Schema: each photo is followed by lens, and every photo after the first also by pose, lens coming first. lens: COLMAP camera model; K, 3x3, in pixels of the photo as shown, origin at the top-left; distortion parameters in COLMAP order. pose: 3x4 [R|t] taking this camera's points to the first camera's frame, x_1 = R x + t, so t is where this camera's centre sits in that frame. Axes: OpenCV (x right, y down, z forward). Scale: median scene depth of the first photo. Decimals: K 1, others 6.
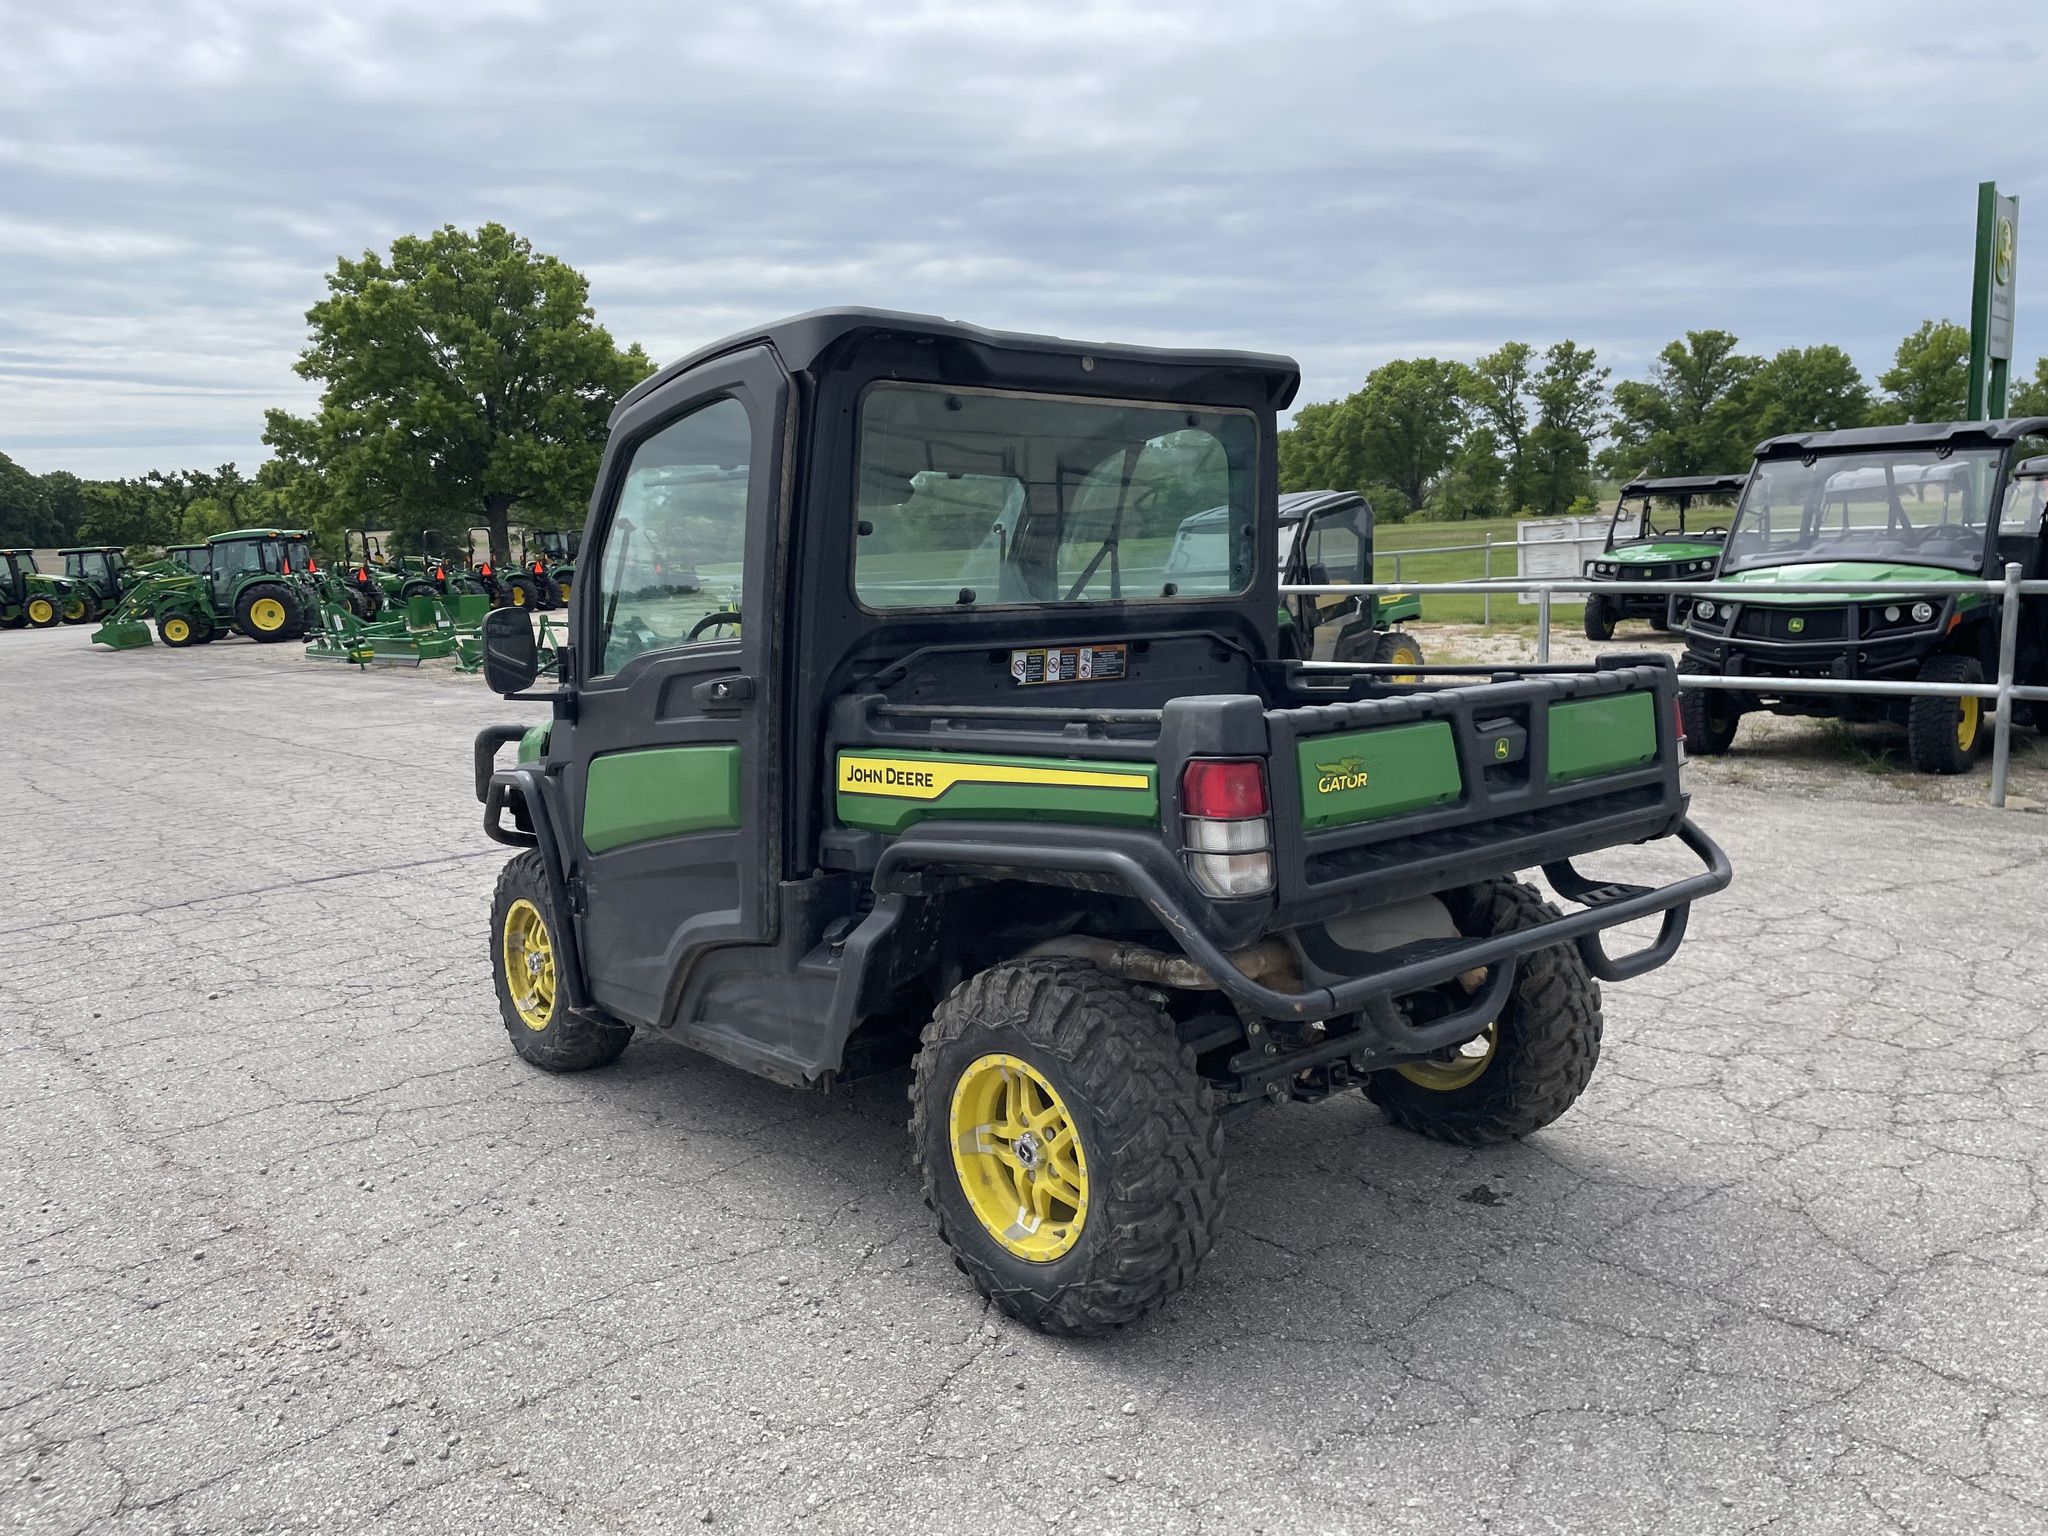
lens RADIAL K [[1536.7, 0, 1035.0], [0, 1536.7, 770.5], [0, 0, 1]] dist [0.080708, -0.099257]
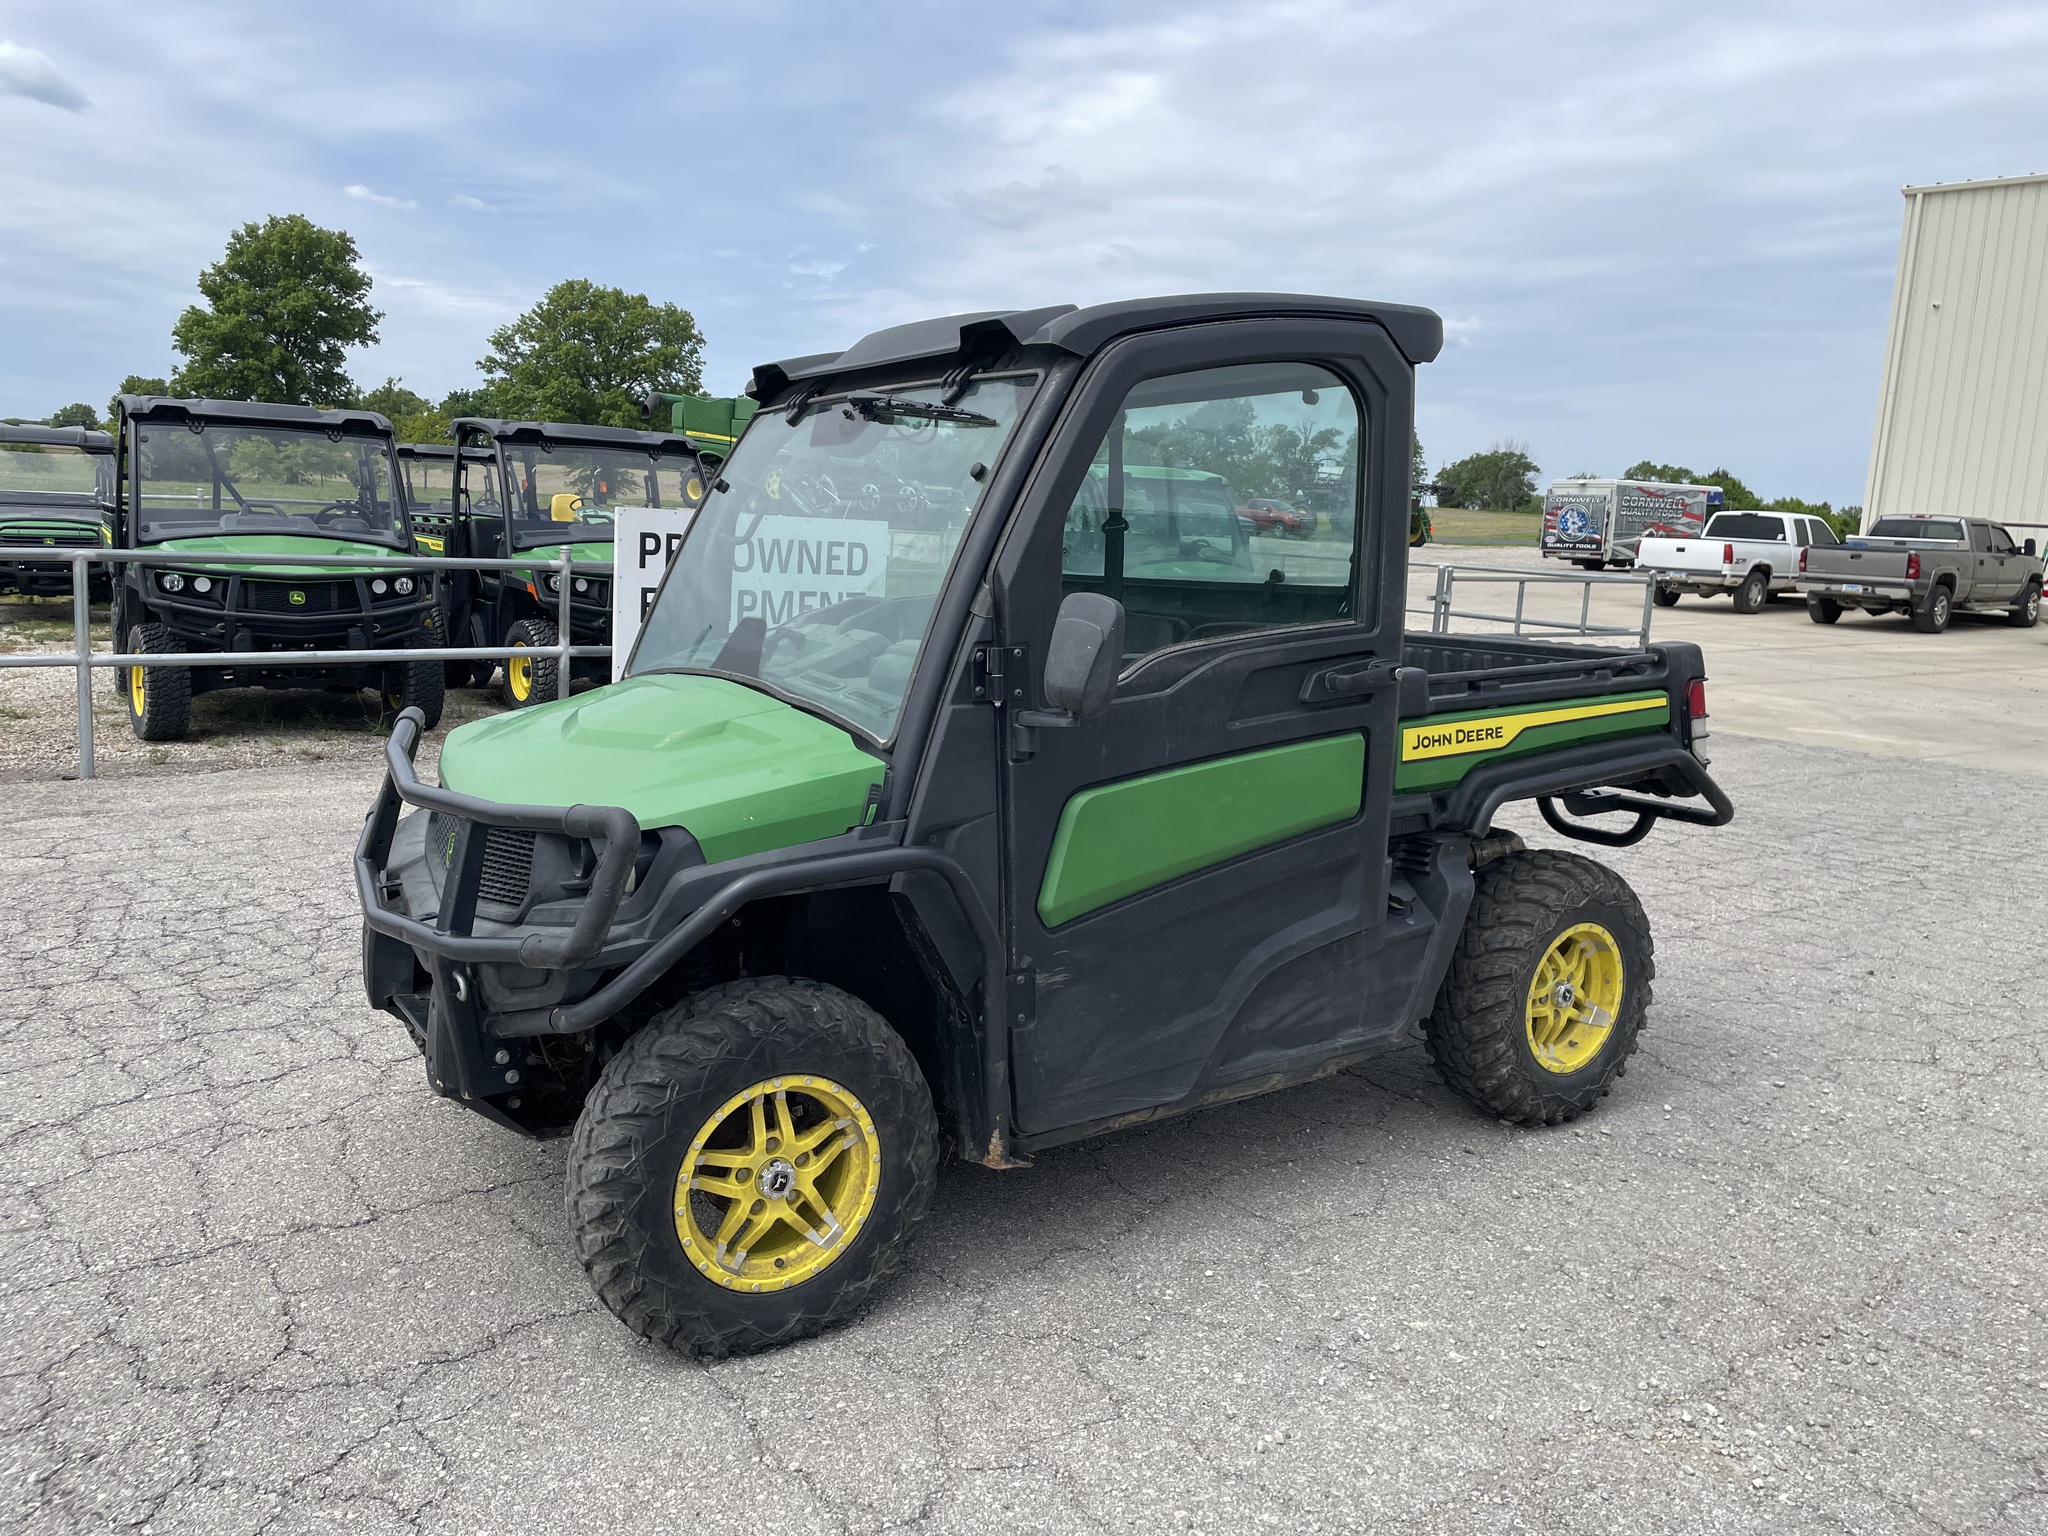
lens RADIAL K [[1536.7, 0, 1019.6], [0, 1536.7, 752.1], [0, 0, 1]] dist [0.080708, -0.099257]
pose [[0.134869, -0.108581, 0.984896, -0.526283], [0.099855, 0.990407, 0.095515, -0.052613], [-0.985819, 0.085465, 0.144418, 0.481411]]
